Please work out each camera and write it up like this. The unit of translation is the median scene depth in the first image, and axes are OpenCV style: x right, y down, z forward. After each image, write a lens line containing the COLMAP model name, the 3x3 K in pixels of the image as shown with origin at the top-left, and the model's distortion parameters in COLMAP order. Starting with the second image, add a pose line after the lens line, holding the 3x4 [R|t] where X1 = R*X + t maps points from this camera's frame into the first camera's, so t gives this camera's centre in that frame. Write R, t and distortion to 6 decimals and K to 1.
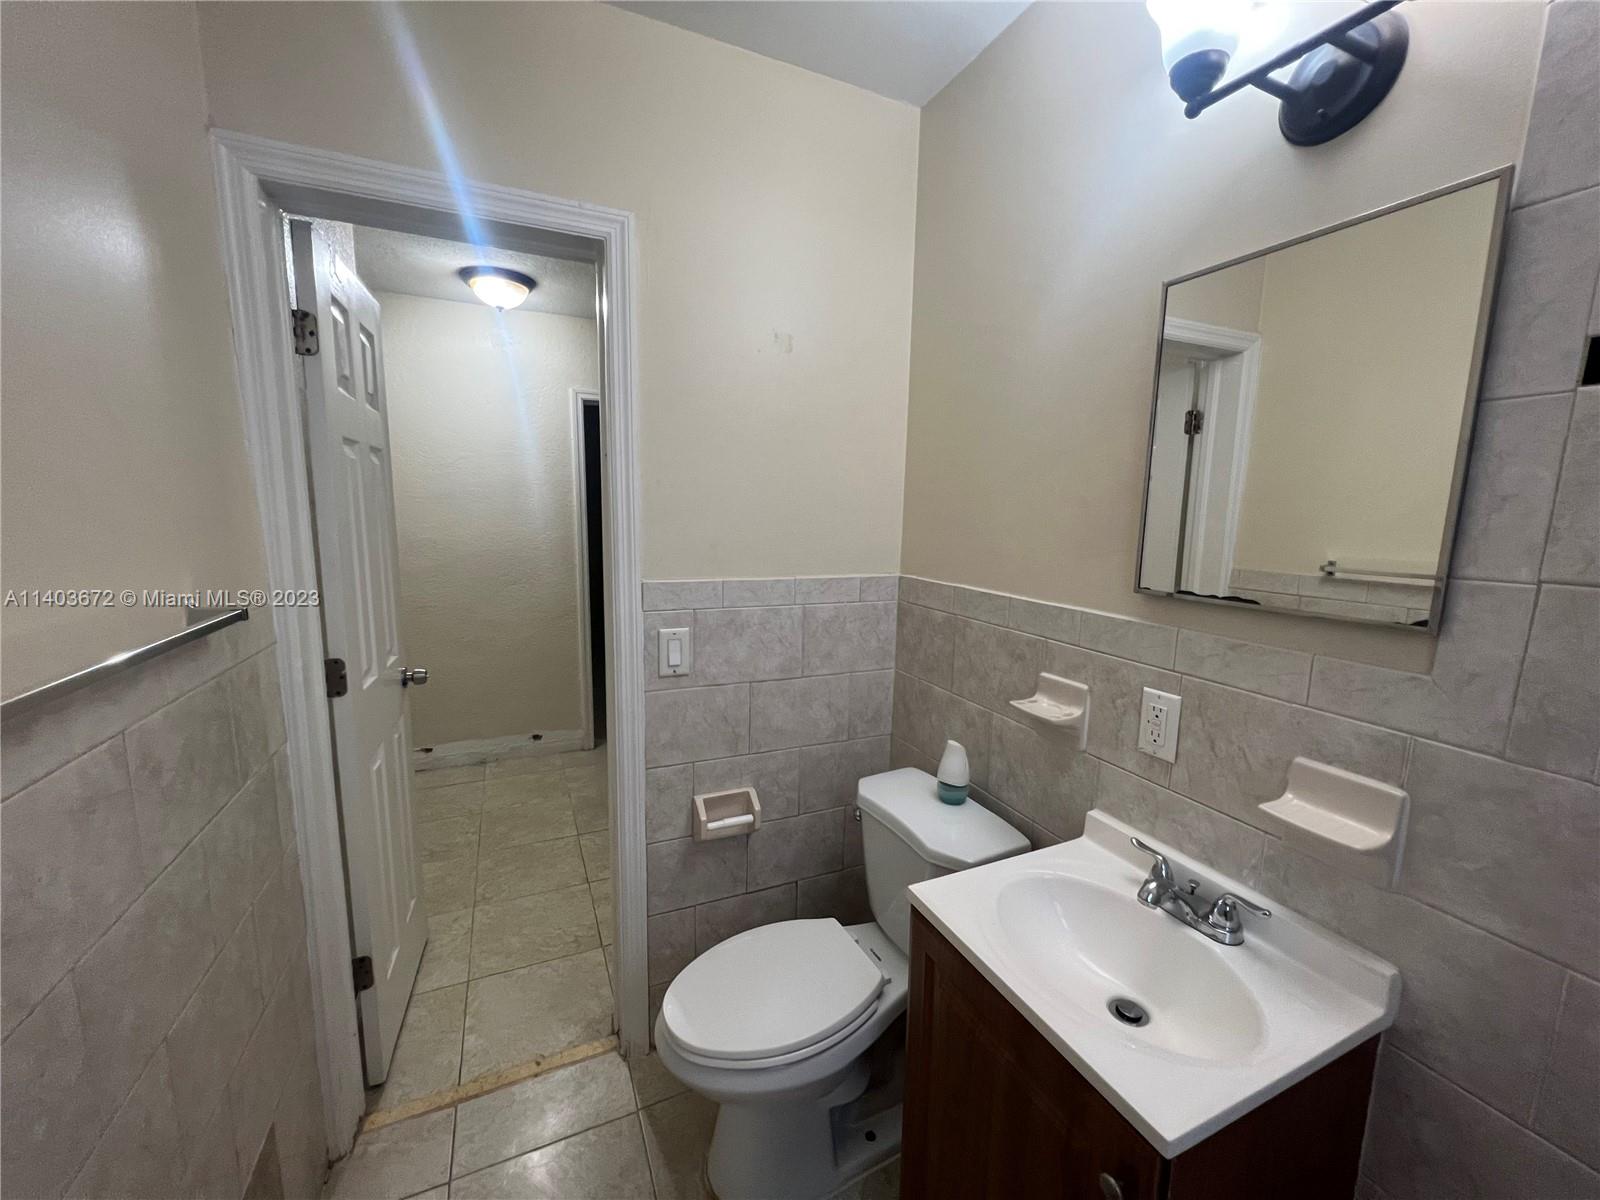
lens RADIAL K [[639.4, 0, 801.9], [0, 639.4, 598.2], [0, 0, 1]] dist [-0.001013, 0.000772]
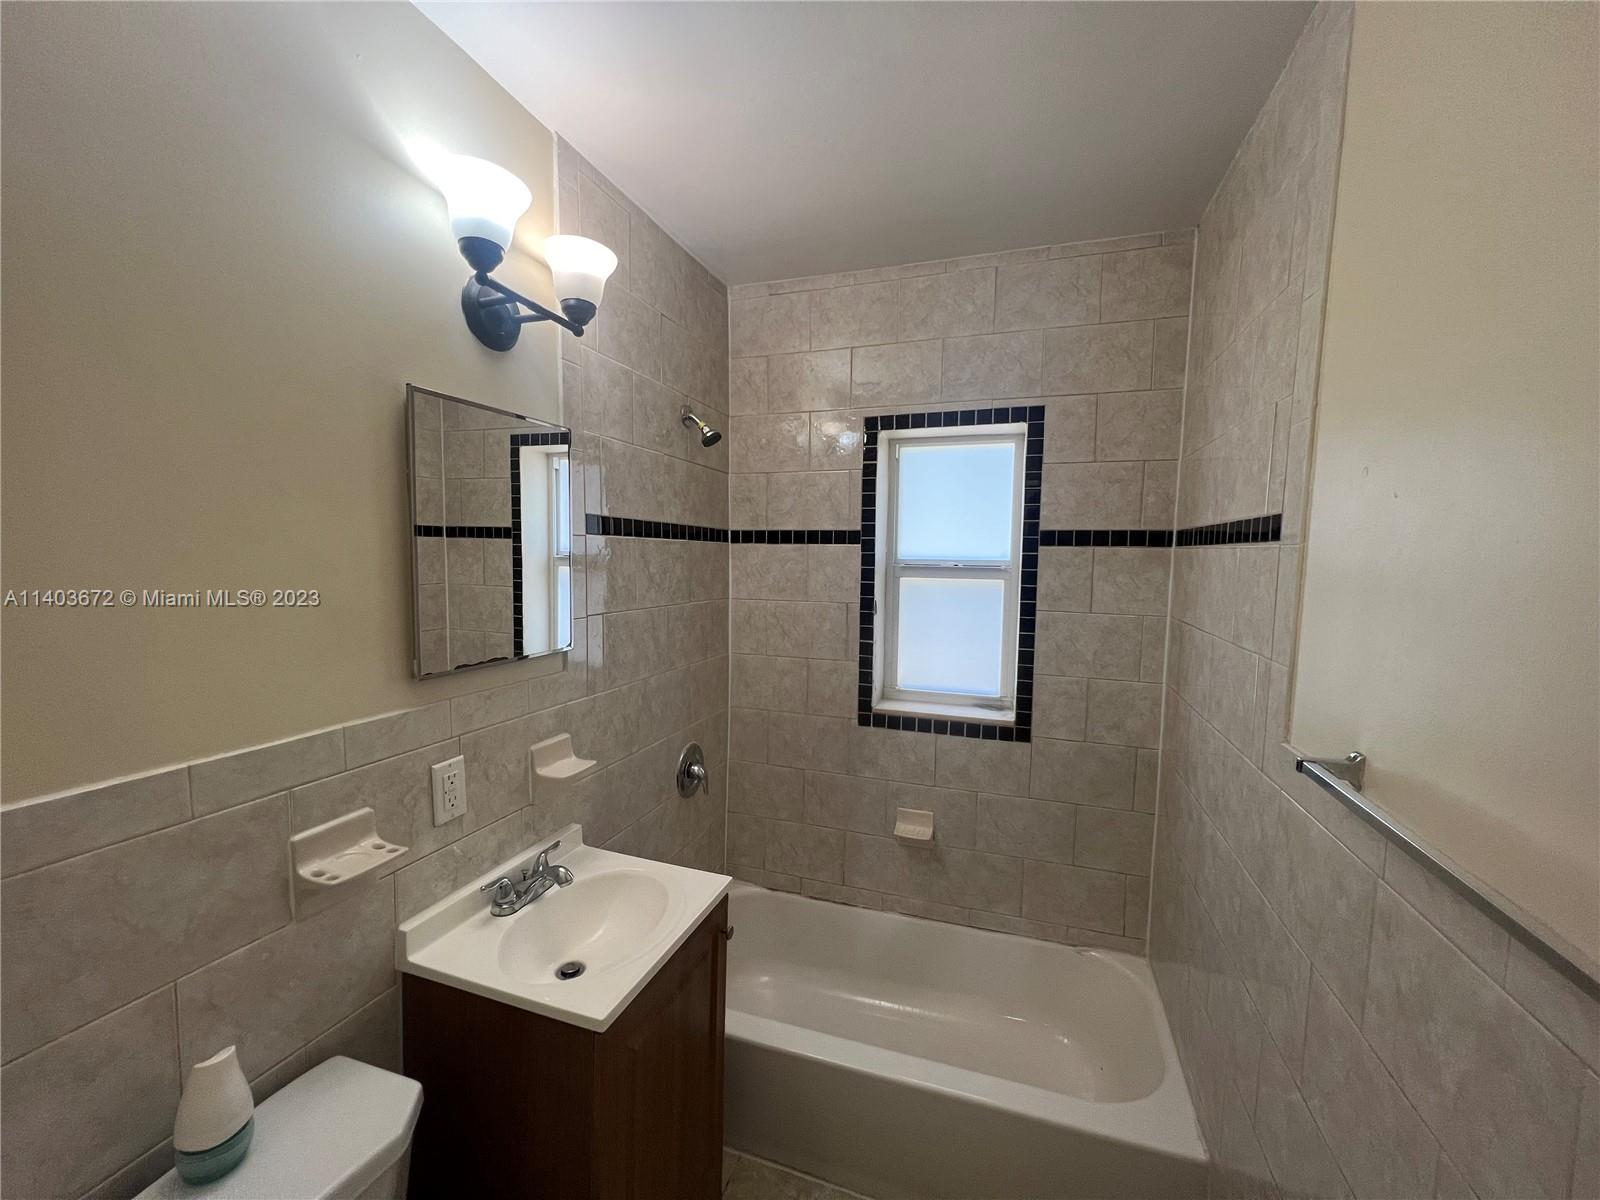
lens RADIAL K [[639.4, 0, 802.3], [0, 639.4, 606.2], [0, 0, 1]] dist [-0.001013, 0.000772]
pose [[-0.728511, -0.086139, 0.679596, -0.557323], [0.068485, 0.977934, 0.197368, -0.265337], [-0.681602, 0.190327, -0.706537, 1.198695]]
